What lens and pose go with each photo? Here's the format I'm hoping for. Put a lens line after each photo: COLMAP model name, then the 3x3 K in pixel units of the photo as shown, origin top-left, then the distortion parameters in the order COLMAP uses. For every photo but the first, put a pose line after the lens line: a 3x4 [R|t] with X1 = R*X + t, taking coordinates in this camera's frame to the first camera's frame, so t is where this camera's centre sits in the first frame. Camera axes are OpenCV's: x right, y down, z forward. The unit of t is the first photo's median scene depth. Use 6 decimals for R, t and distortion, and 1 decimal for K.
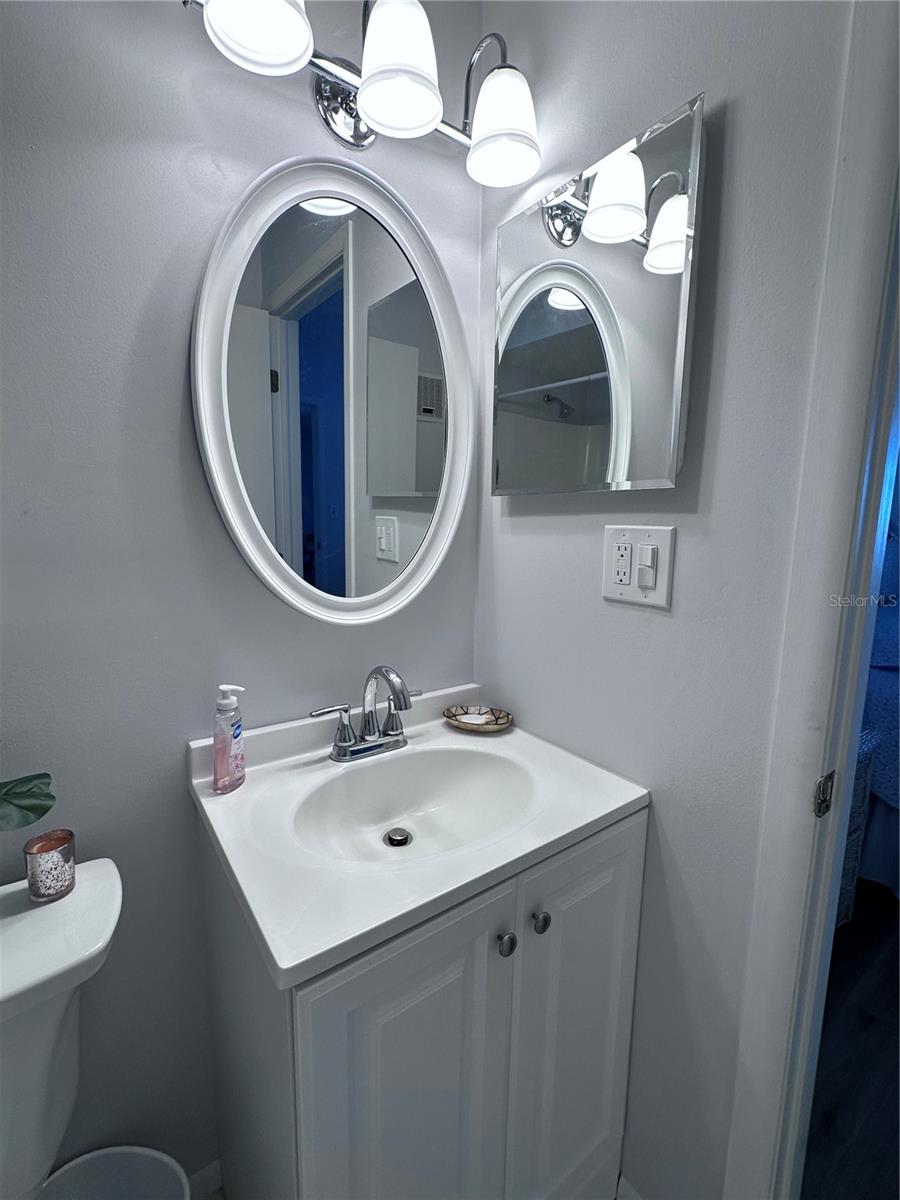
lens RADIAL K [[521.6, 0, 450.0], [0, 521.6, 600.0], [0, 0, 1]] dist [-0.002433, -0.000187]
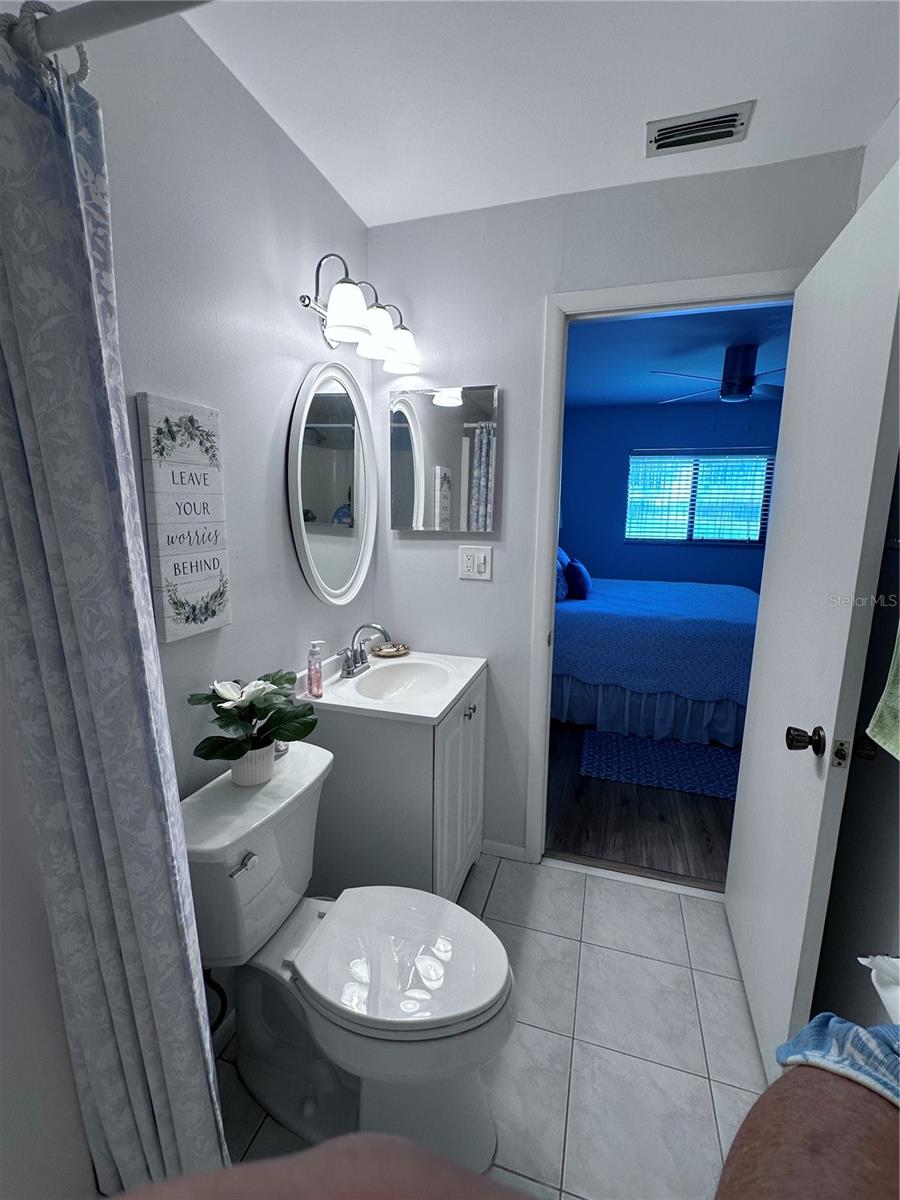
lens RADIAL K [[521.6, 0, 450.0], [0, 521.6, 600.0], [0, 0, 1]] dist [-0.002433, -0.000187]
pose [[0.793800, -0.104057, 0.599210, -1.055311], [0.085790, 0.994561, 0.059063, -0.046423], [-0.602097, 0.004522, 0.798410, -0.725125]]
